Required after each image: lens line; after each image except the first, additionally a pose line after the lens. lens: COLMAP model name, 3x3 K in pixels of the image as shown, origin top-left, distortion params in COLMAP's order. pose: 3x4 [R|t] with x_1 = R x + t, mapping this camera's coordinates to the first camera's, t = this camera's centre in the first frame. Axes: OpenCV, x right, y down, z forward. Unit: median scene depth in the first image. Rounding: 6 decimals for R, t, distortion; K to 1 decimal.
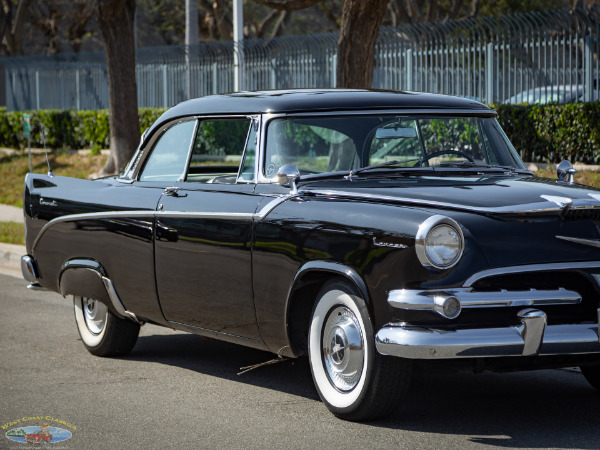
lens RADIAL K [[2041.6, 0, 300.0], [0, 2041.6, 225.0], [0, 0, 1]] dist [0.030113, 0.367374]
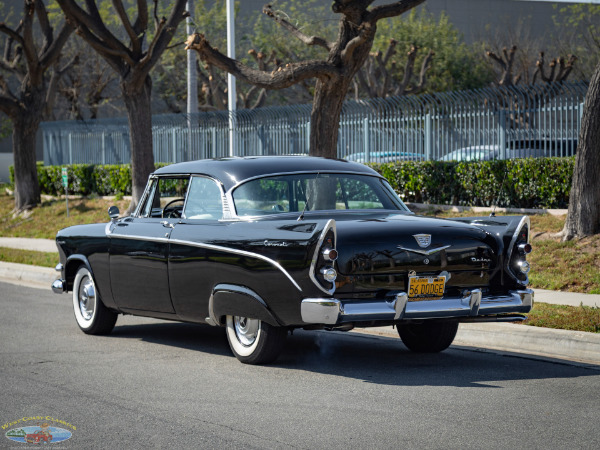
lens RADIAL K [[1879.8, 0, 300.0], [0, 1879.8, 225.0], [0, 0, 1]] dist [0.020135, 0.004286]
pose [[0.999903, -0.001652, 0.013851, -0.004597], [0.001927, 0.999801, -0.019857, 0.004627], [-0.013815, 0.019881, 0.999707, -0.173032]]
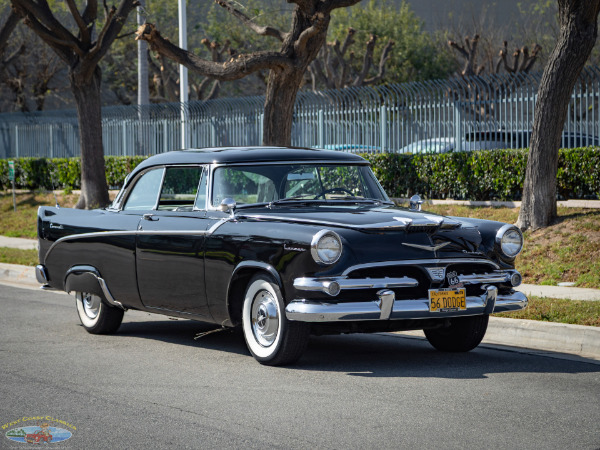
lens RADIAL K [[2041.6, 0, 300.0], [0, 2041.6, 225.0], [0, 0, 1]] dist [0.030113, 0.367374]
pose [[0.999446, -0.003284, 0.033110, -0.001388], [0.003961, 0.999784, -0.020404, 0.010283], [-0.033036, 0.020524, 0.999243, -0.243775]]
